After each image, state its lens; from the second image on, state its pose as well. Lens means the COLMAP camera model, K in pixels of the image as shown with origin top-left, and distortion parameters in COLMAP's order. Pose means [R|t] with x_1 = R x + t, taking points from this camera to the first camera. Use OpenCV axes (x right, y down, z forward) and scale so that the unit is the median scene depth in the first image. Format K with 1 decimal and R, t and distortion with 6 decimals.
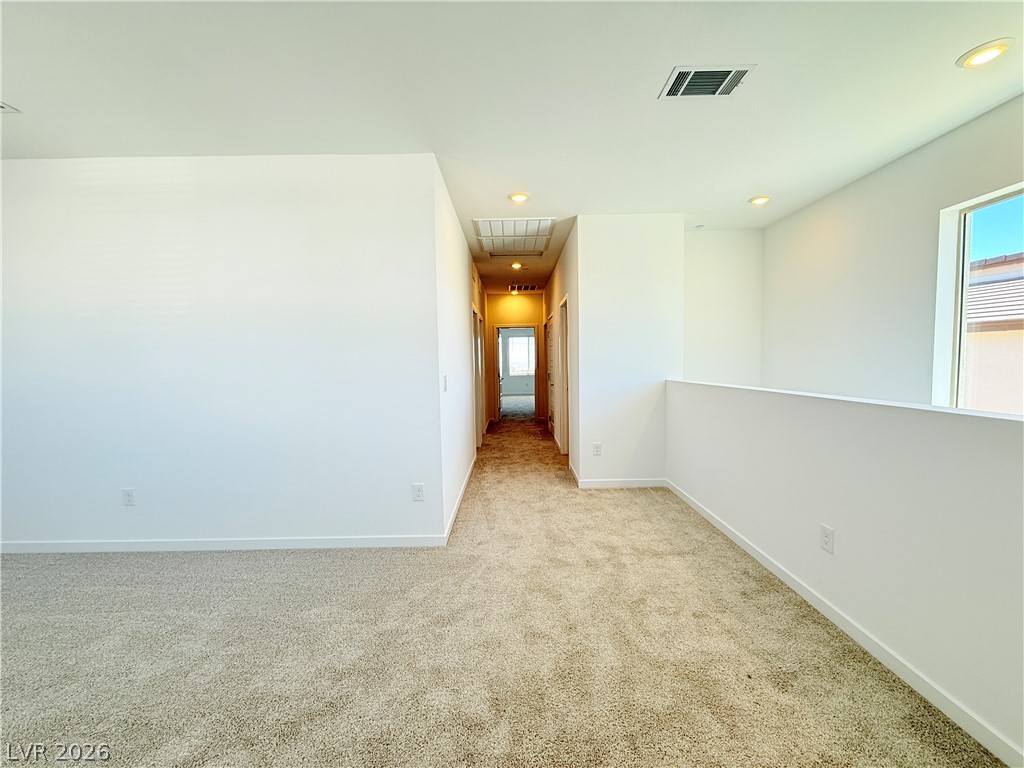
lens RADIAL K [[409.0, 0, 510.0], [0, 409.0, 385.5], [0, 0, 1]] dist [0.000492, 0.000874]
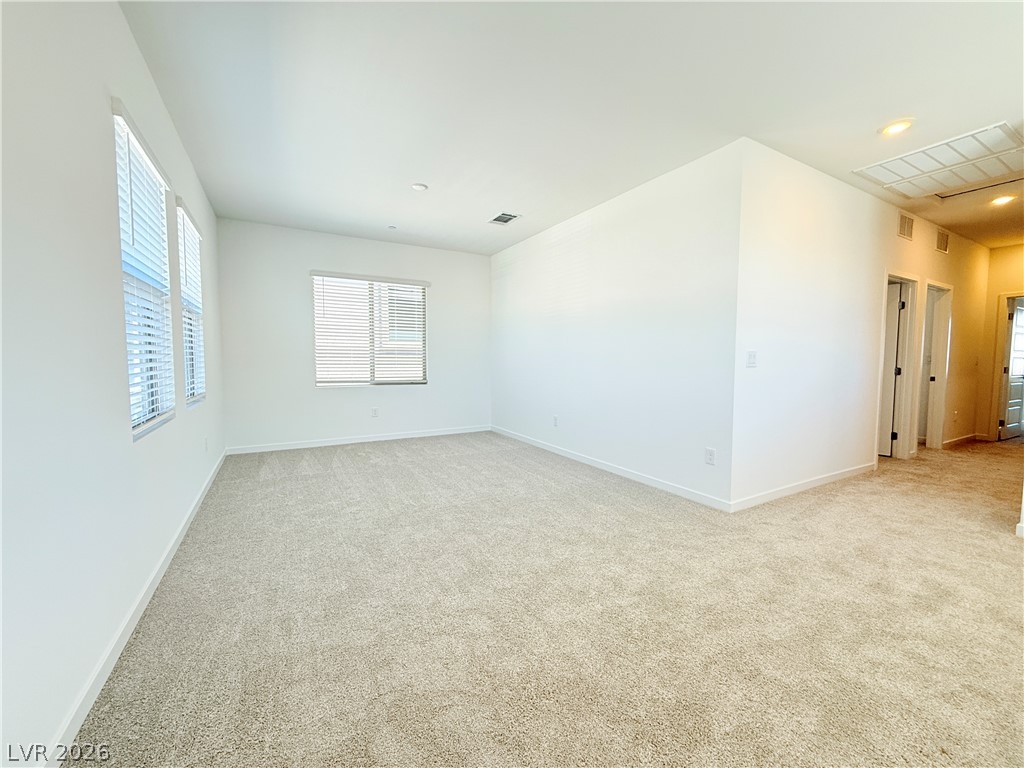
lens RADIAL K [[409.0, 0, 512.7], [0, 409.0, 384.4], [0, 0, 1]] dist [0.000492, 0.000874]
pose [[0.499075, 0.074615, -0.863340, 0.443789], [-0.064600, 0.996717, 0.048799, 0.048264], [0.864147, 0.031418, 0.502257, -0.019418]]
